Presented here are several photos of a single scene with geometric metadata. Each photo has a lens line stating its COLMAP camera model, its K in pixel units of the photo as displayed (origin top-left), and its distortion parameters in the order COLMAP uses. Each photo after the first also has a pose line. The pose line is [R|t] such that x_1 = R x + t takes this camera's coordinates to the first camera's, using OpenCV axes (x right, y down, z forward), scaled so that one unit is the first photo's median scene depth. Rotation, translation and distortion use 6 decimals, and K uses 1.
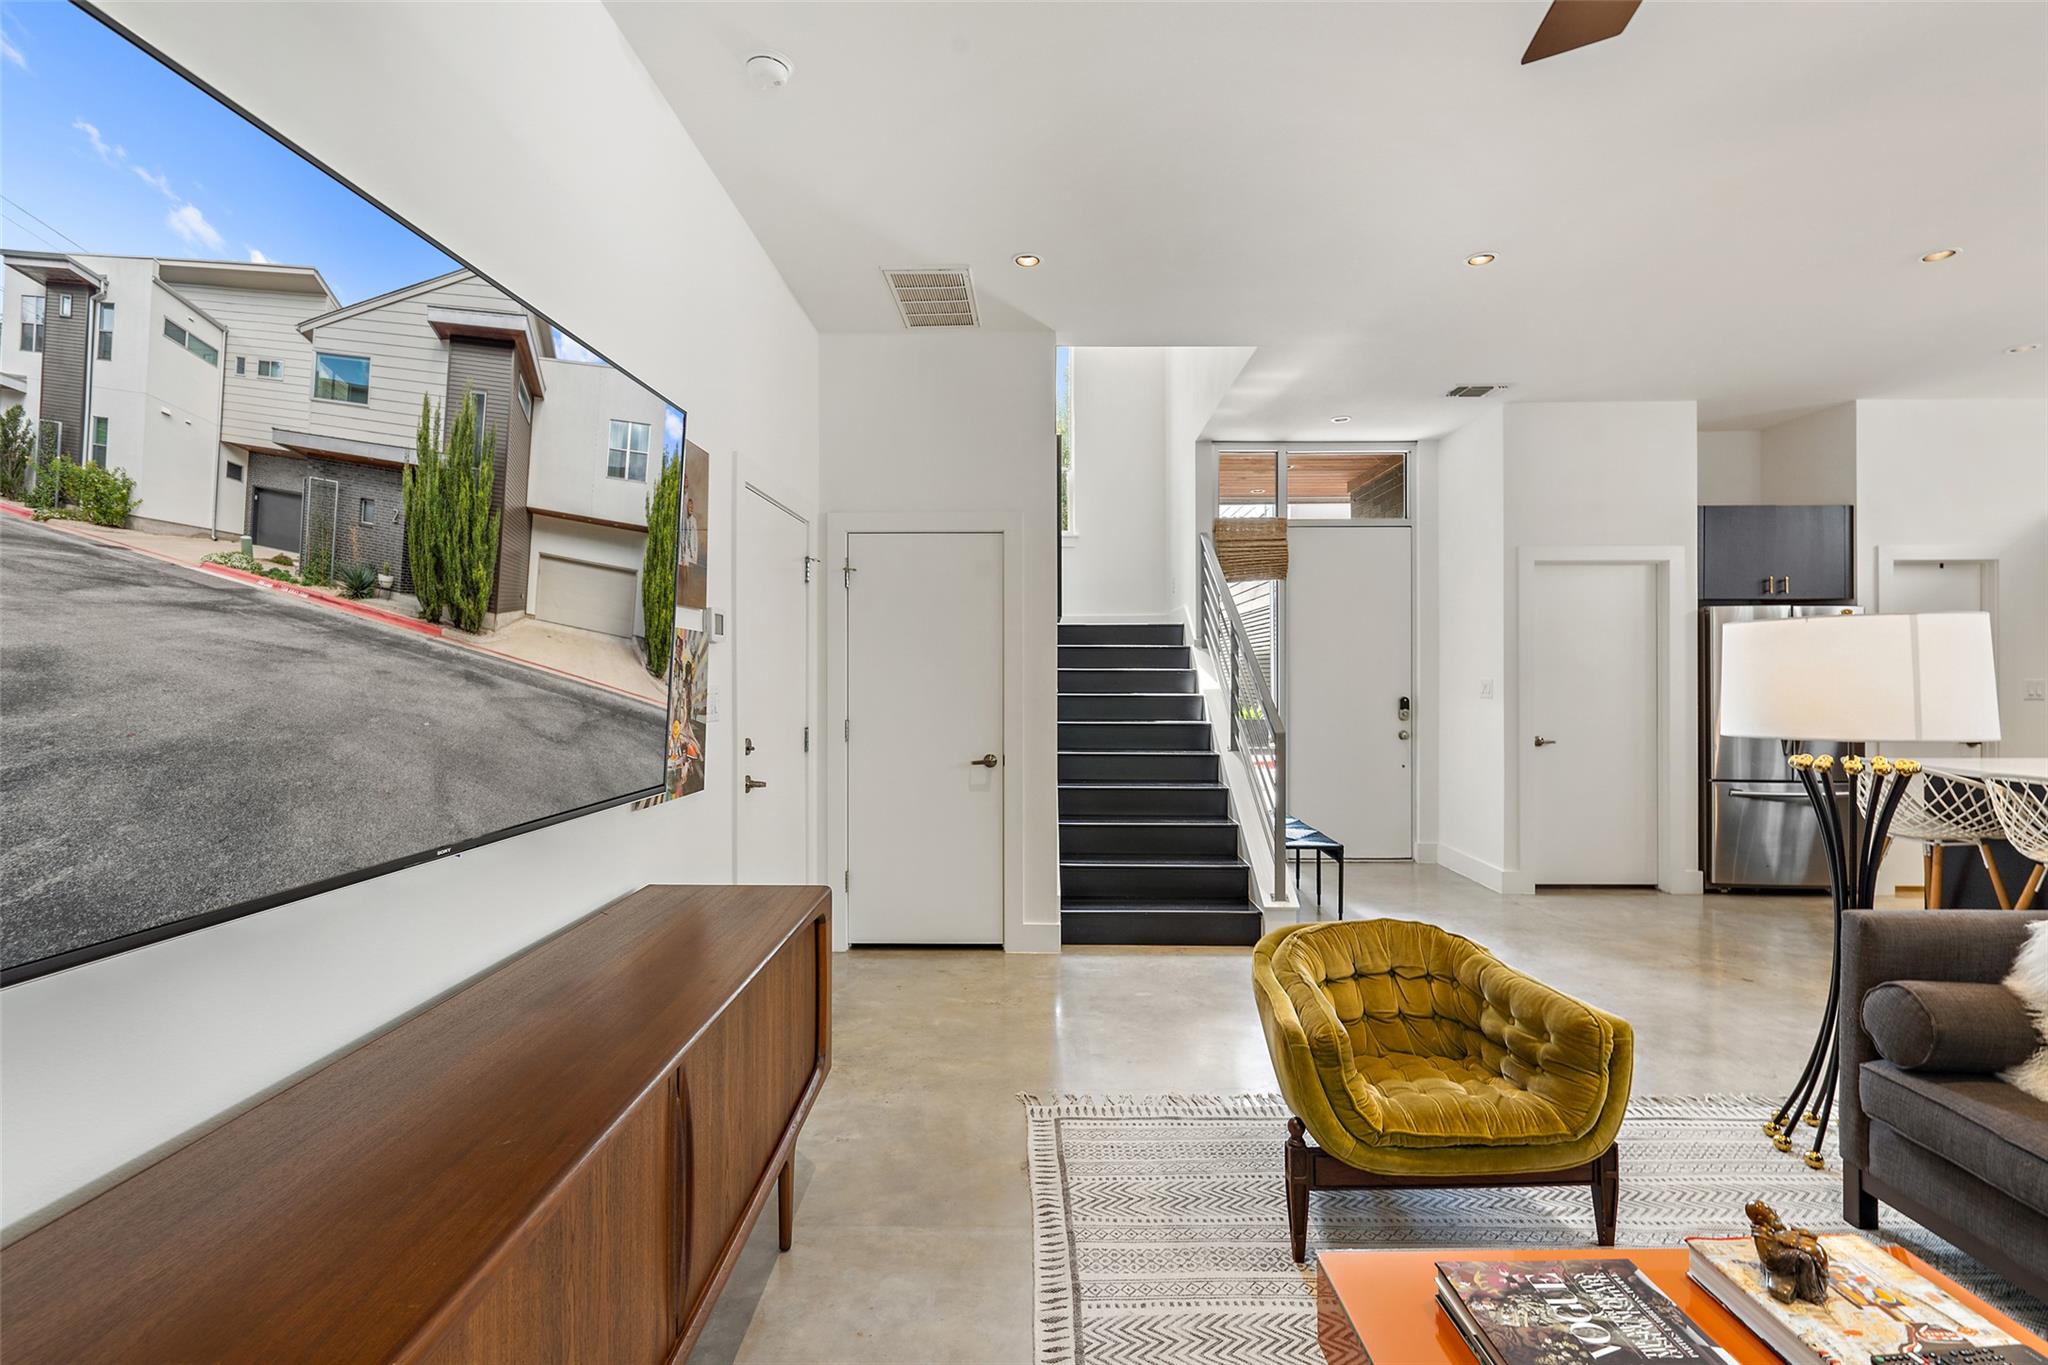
lens RADIAL K [[945.3, 0, 1015.7], [0, 945.3, 652.9], [0, 0, 1]] dist [-0.001275, 0.000950]
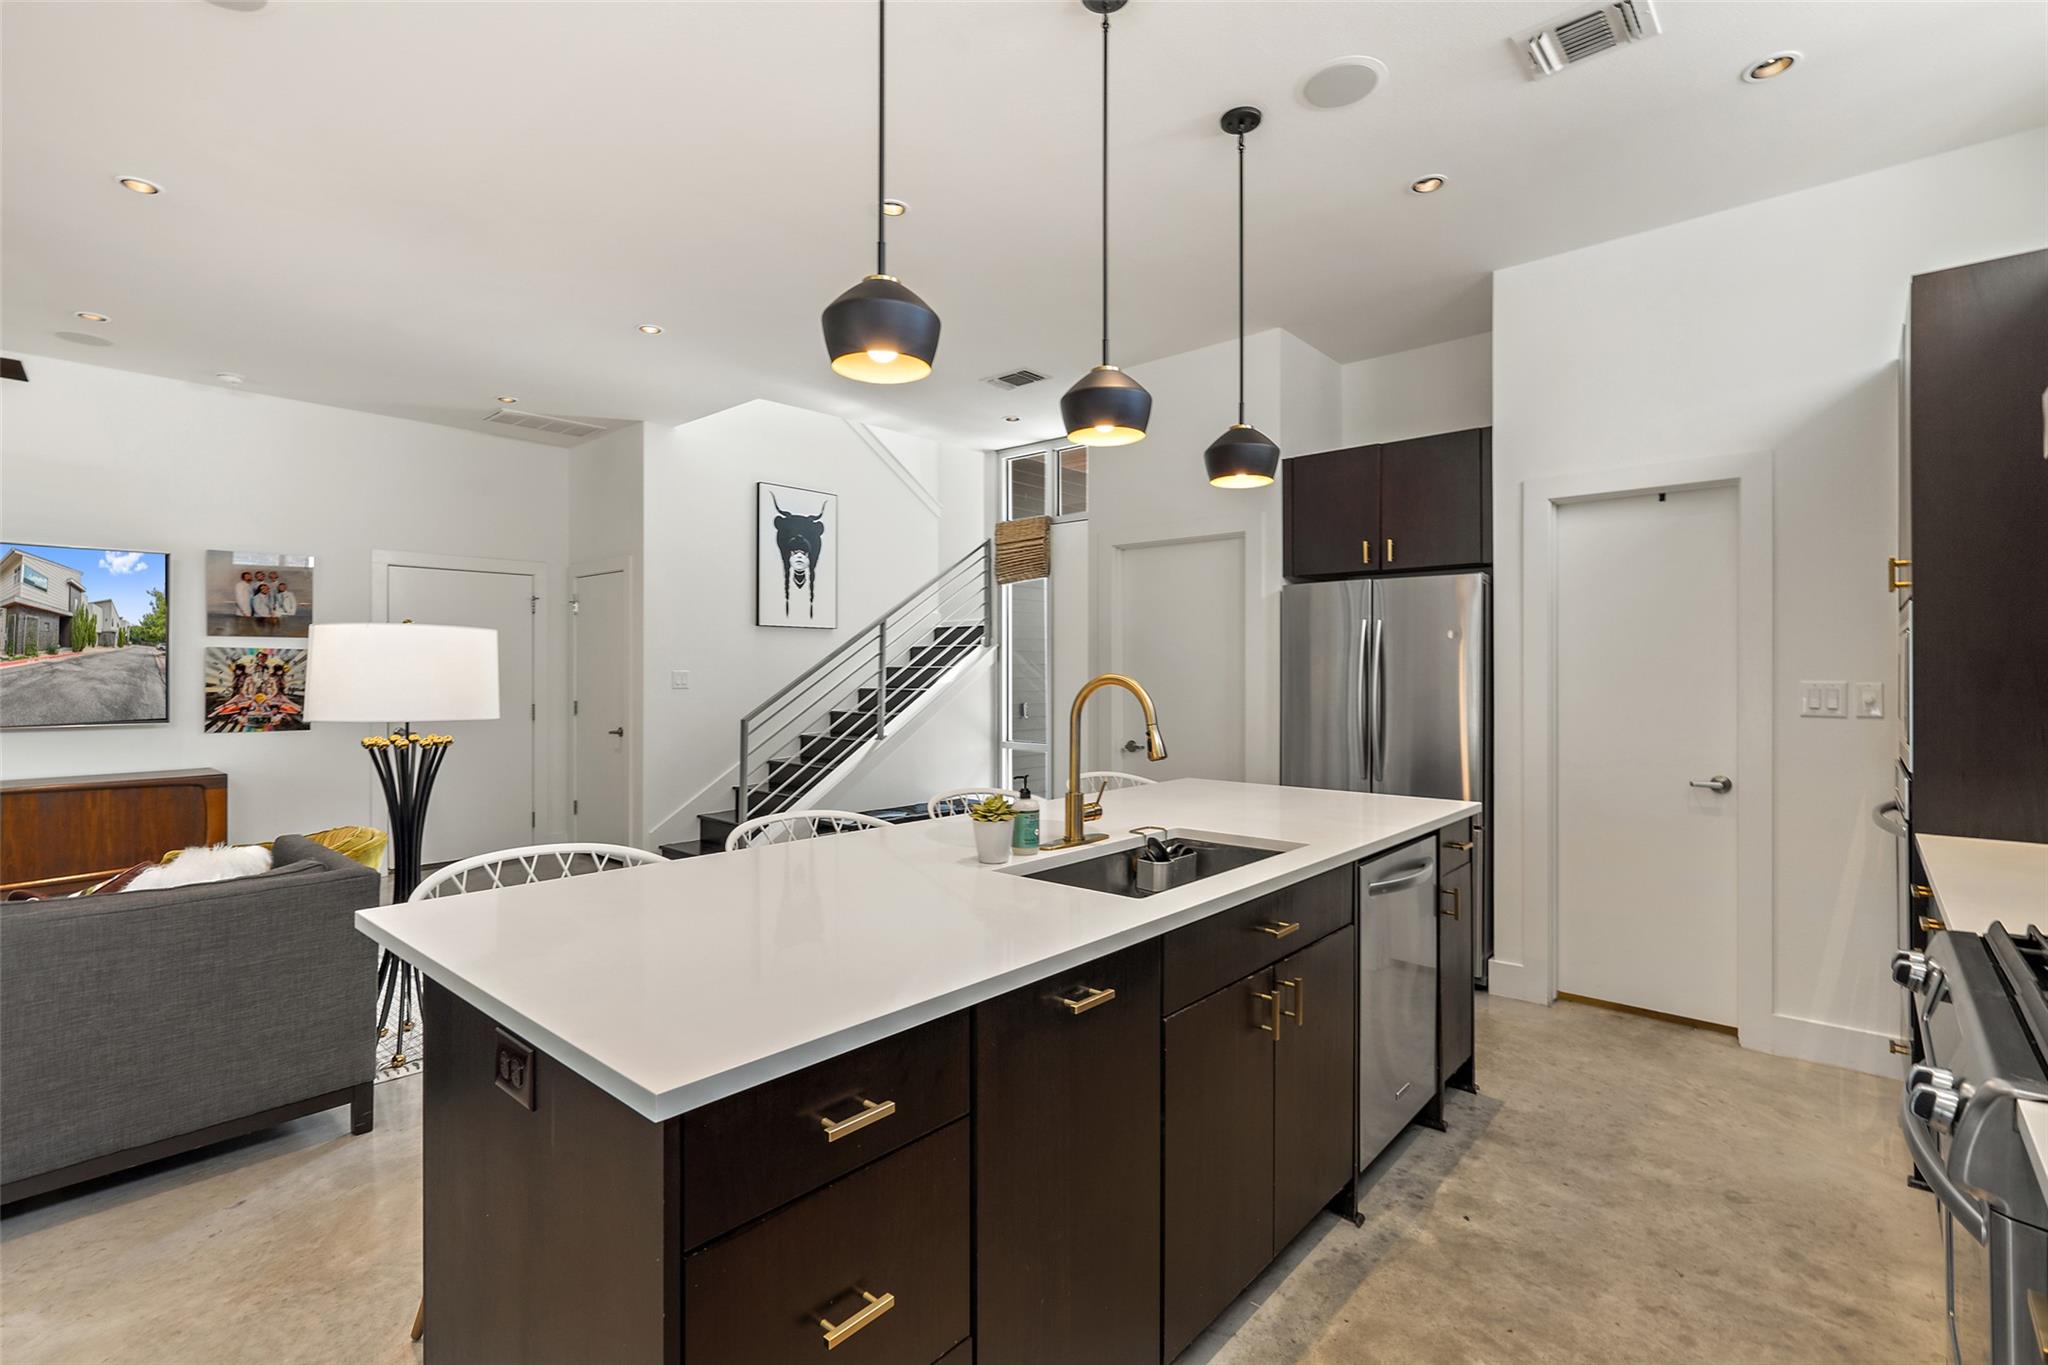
lens RADIAL K [[945.3, 0, 1025.7], [0, 945.3, 686.2], [0, 0, 1]] dist [-0.001275, 0.000950]
pose [[0.763913, 0.010572, -0.645233, 3.905464], [0.012161, 0.999452, 0.030773, 0.028380], [0.645205, -0.031354, 0.763366, 0.920314]]
